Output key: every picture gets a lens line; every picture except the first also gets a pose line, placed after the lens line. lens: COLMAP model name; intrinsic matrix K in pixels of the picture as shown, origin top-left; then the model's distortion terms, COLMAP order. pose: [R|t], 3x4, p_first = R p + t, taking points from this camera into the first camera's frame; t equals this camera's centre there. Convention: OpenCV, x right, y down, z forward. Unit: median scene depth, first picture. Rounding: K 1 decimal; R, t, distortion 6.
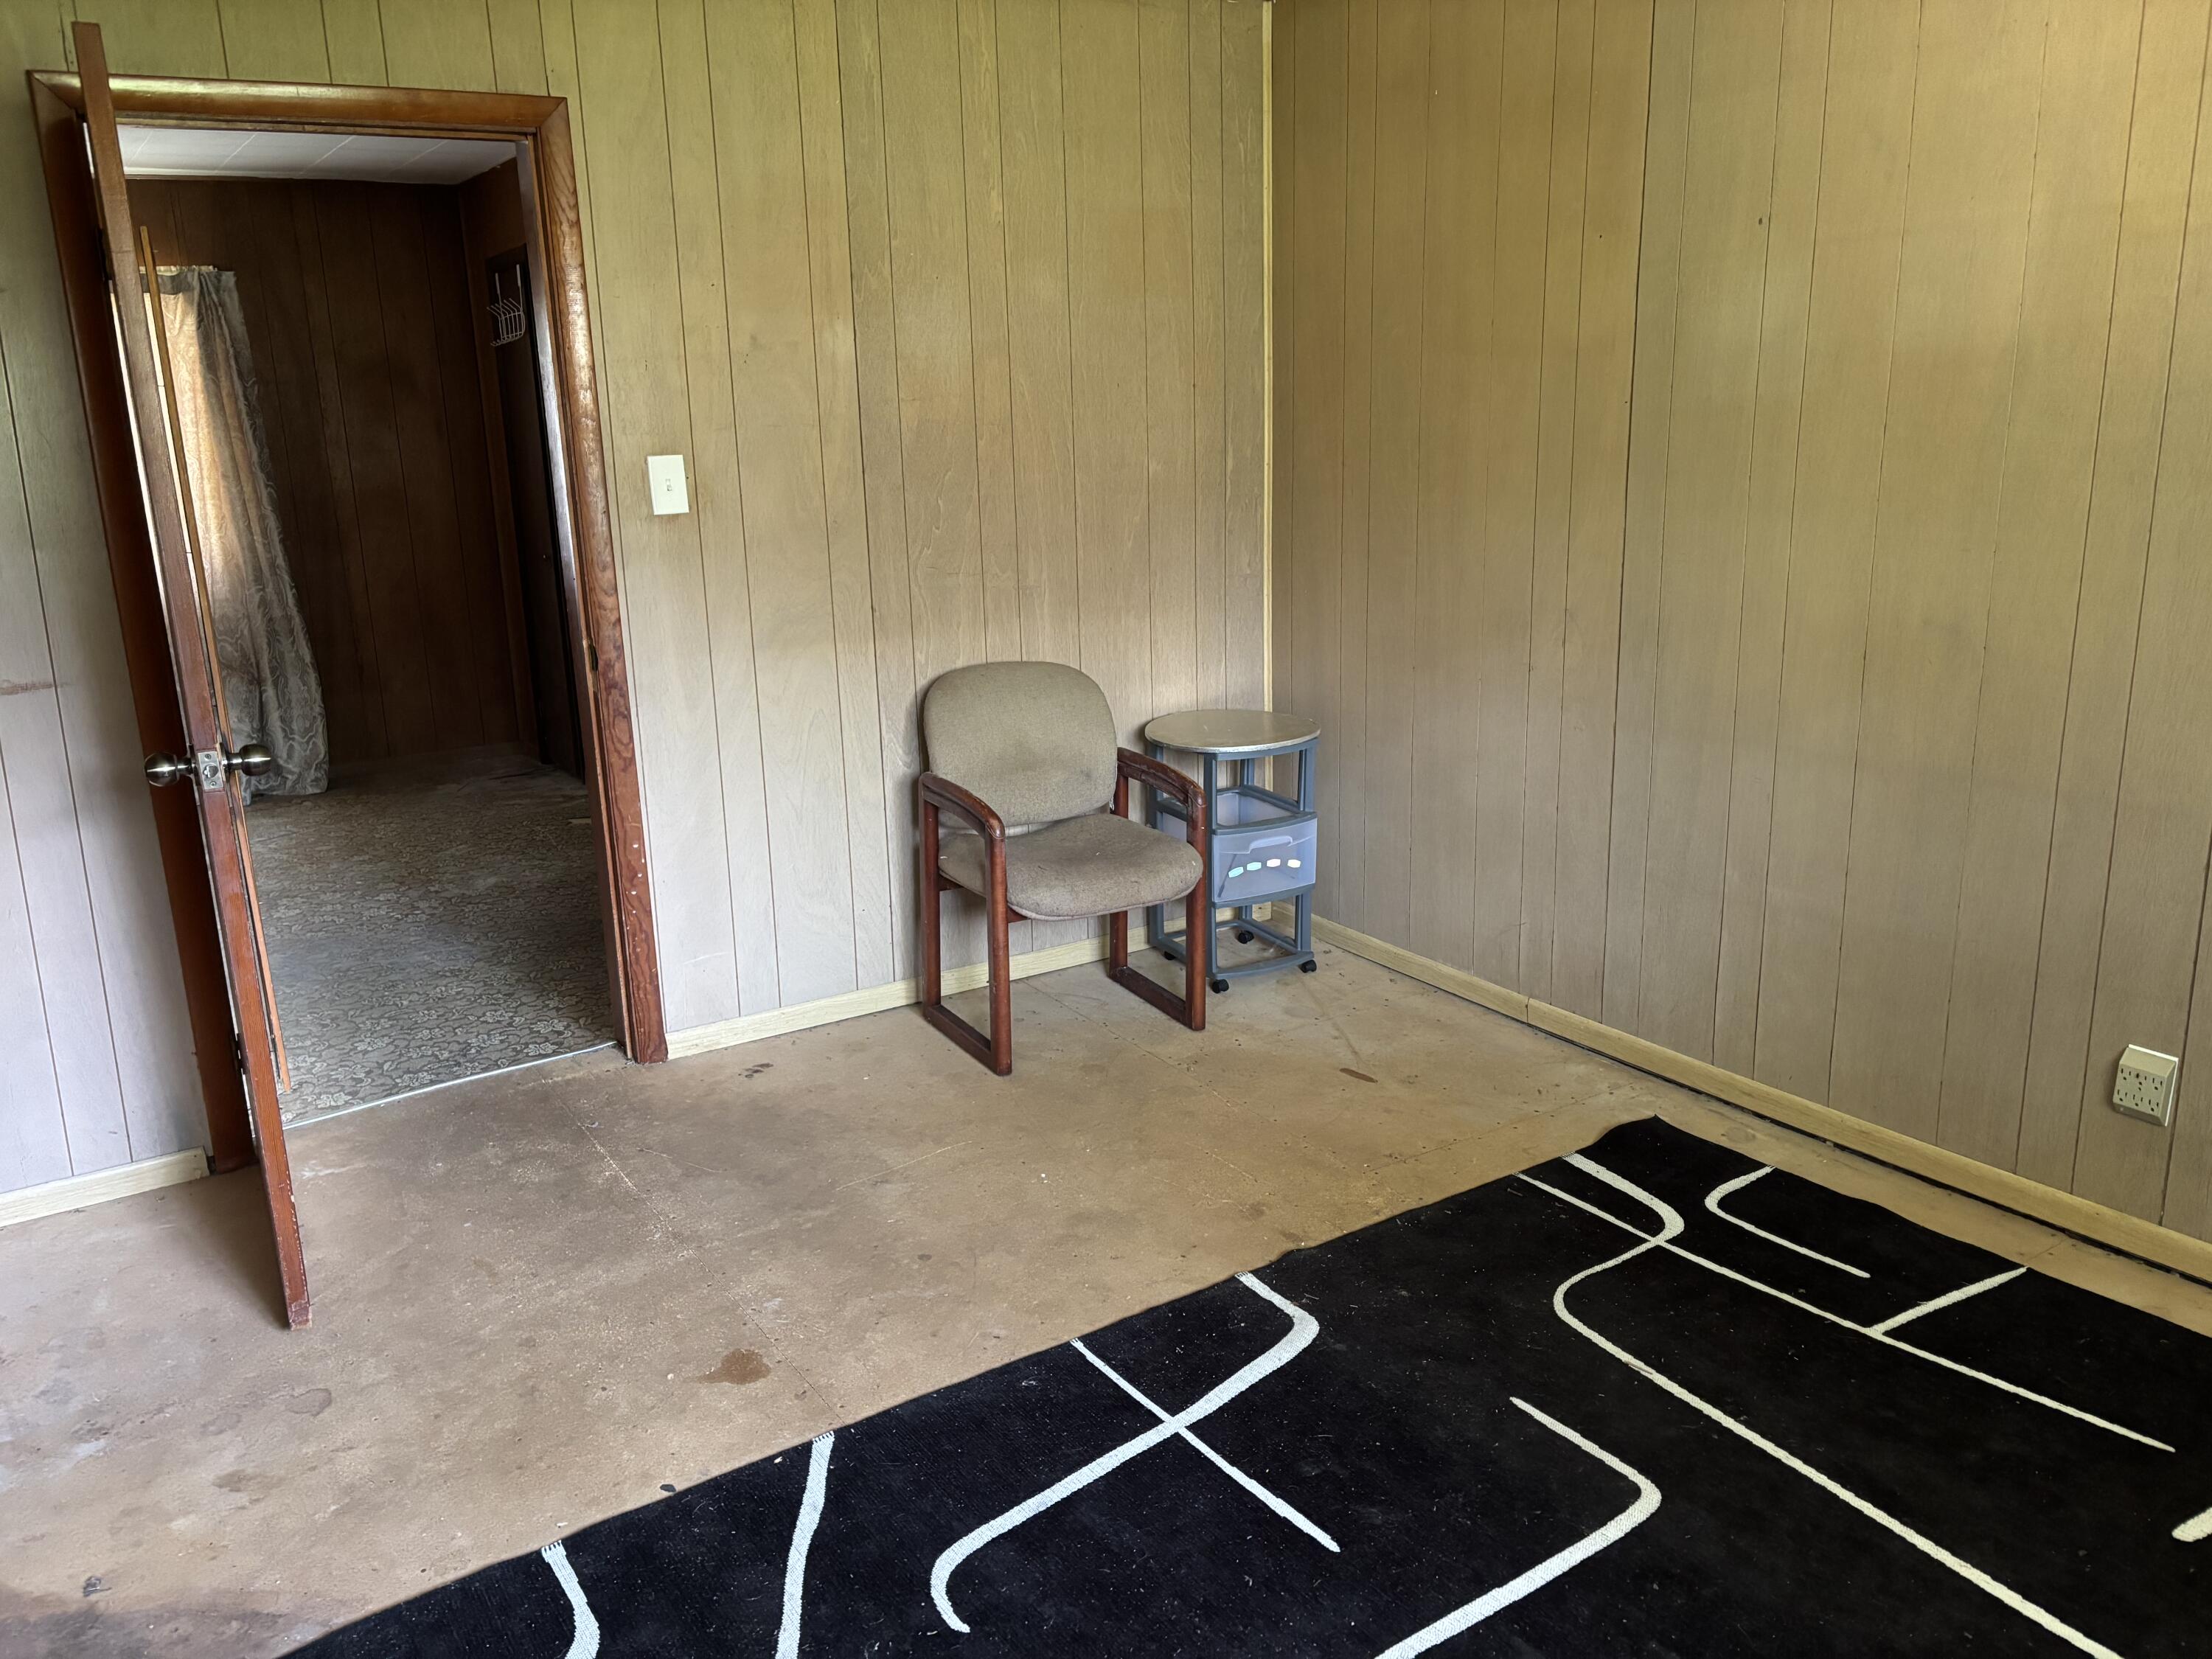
lens RADIAL K [[1679.1, 0, 1122.3], [0, 1679.1, 844.3], [0, 0, 1]] dist [0.061890, -0.069539]
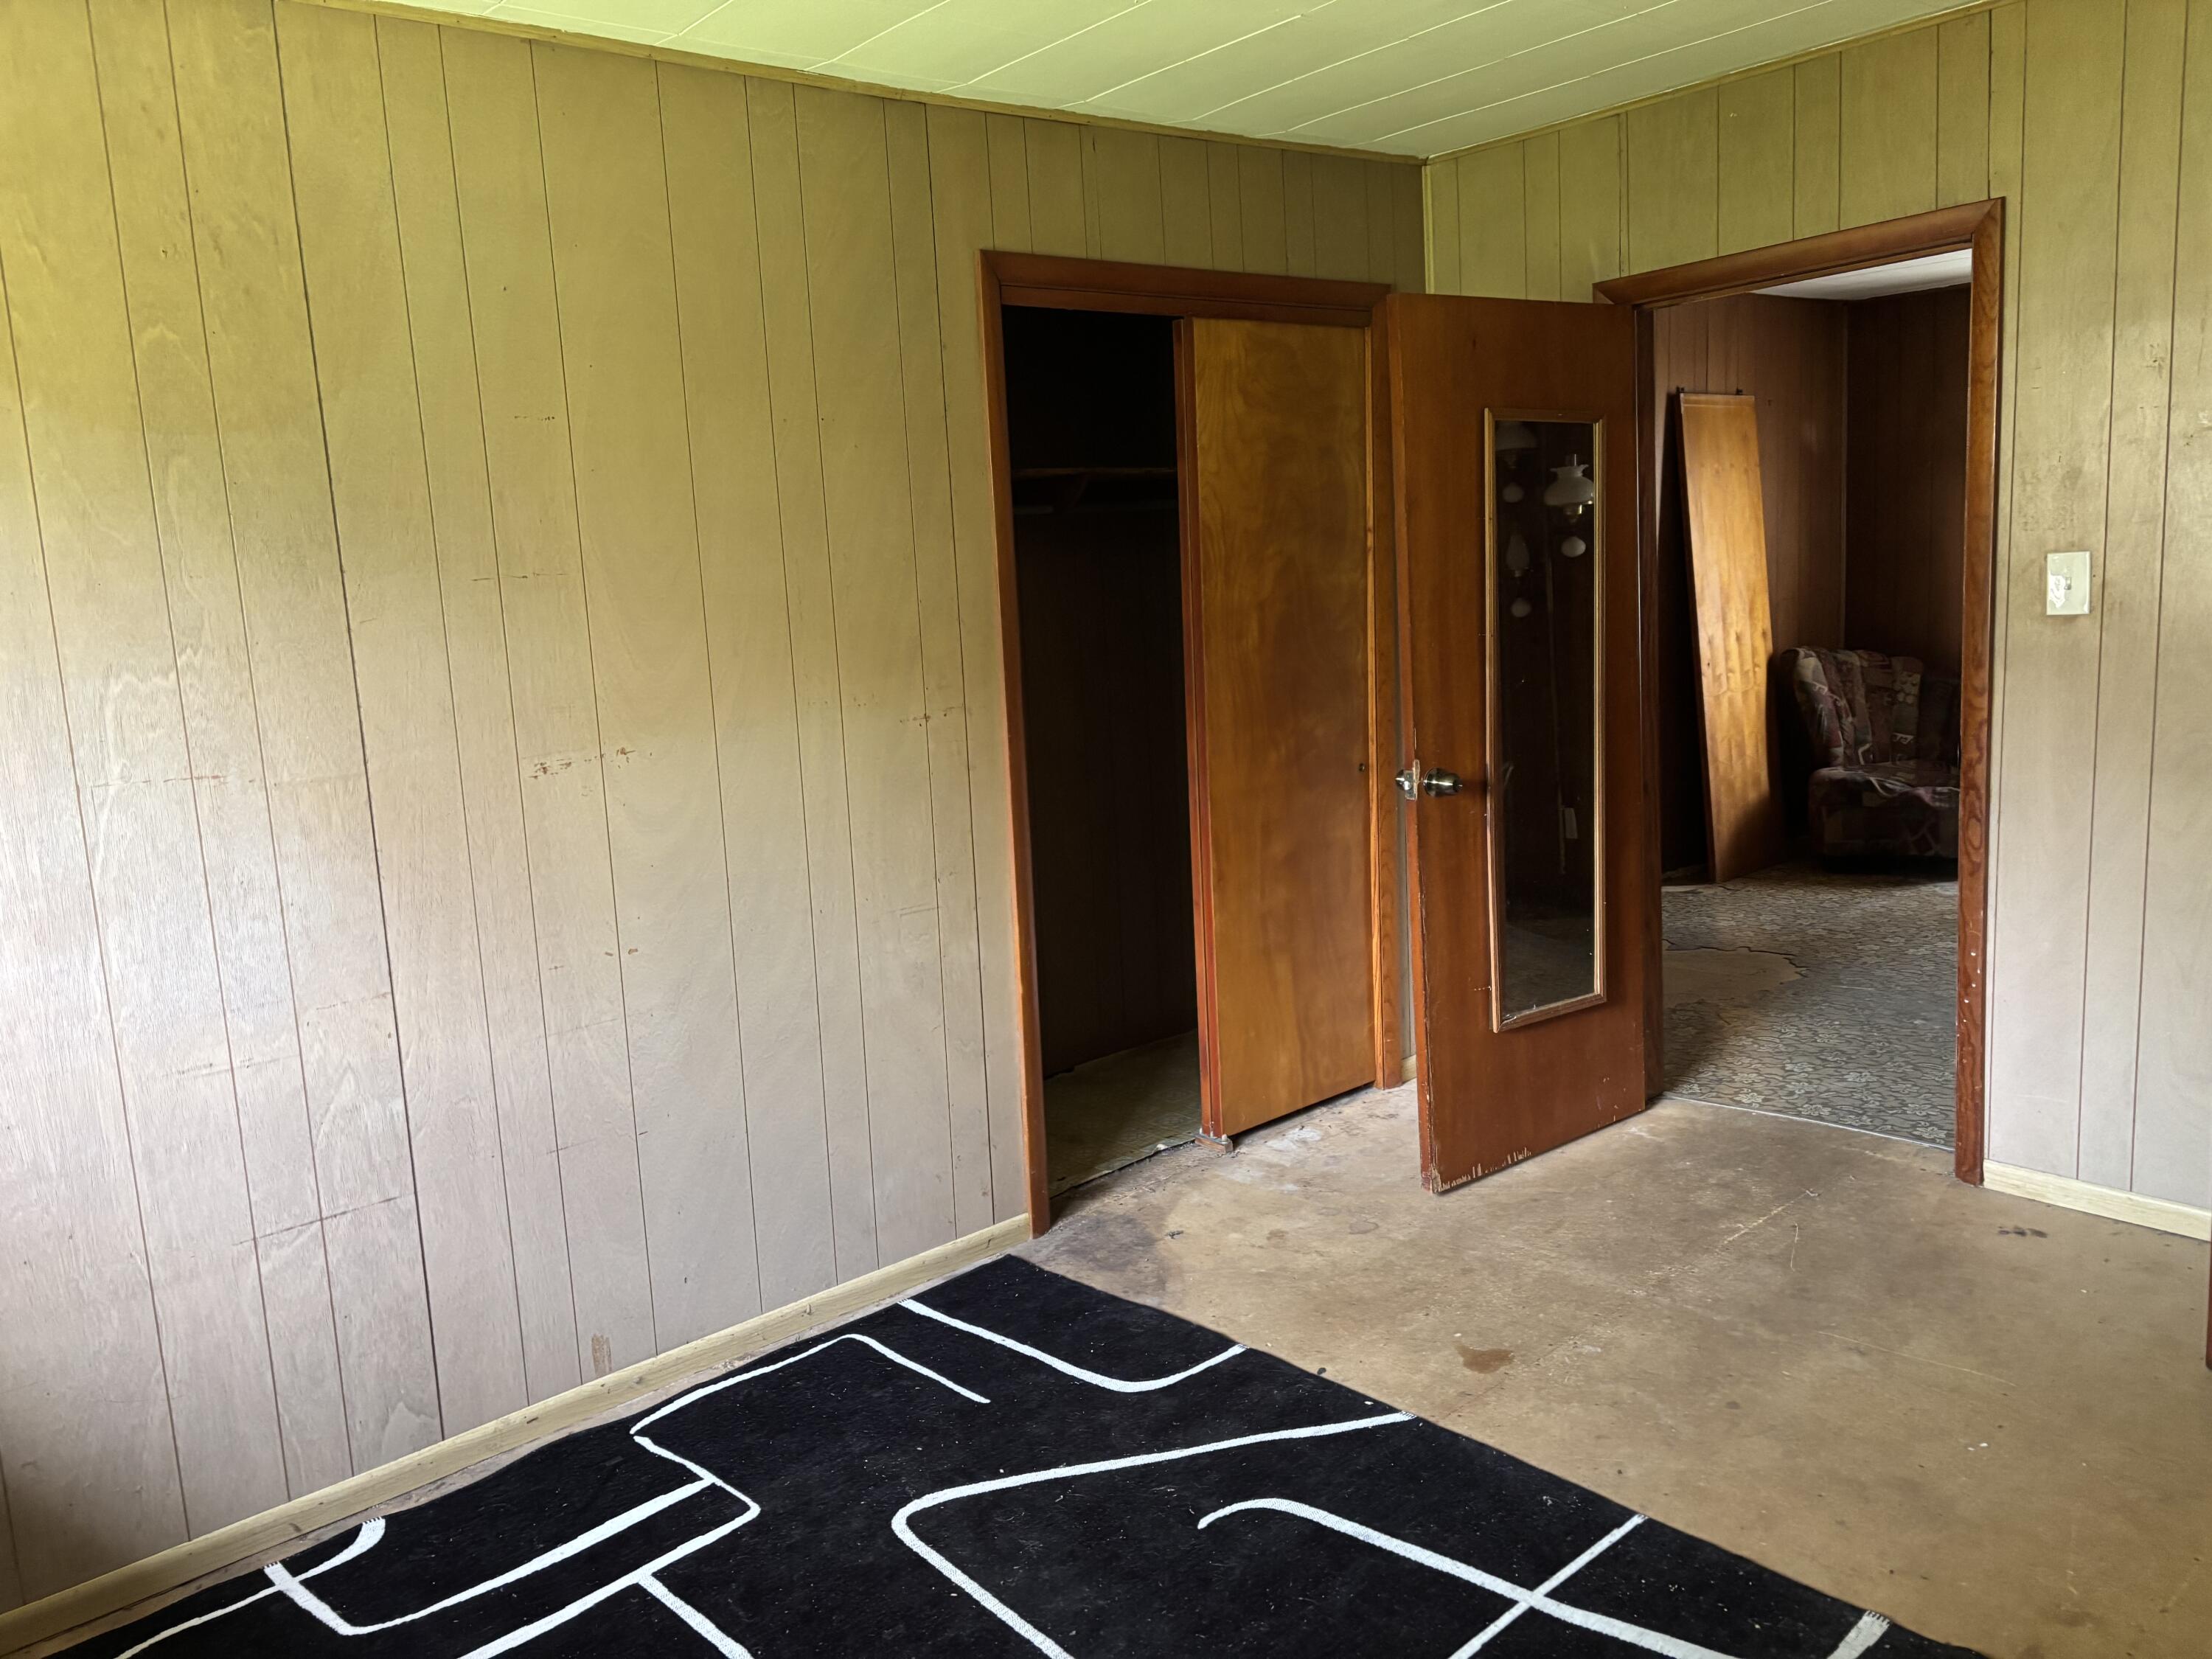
lens RADIAL K [[1679.1, 0, 1124.3], [0, 1679.1, 832.6], [0, 0, 1]] dist [0.061890, -0.069539]
pose [[0.138164, 0.182785, -0.973396, 0.634475], [-0.193428, 0.968876, 0.154482, -0.135221], [0.971337, 0.166938, 0.169220, 0.397765]]
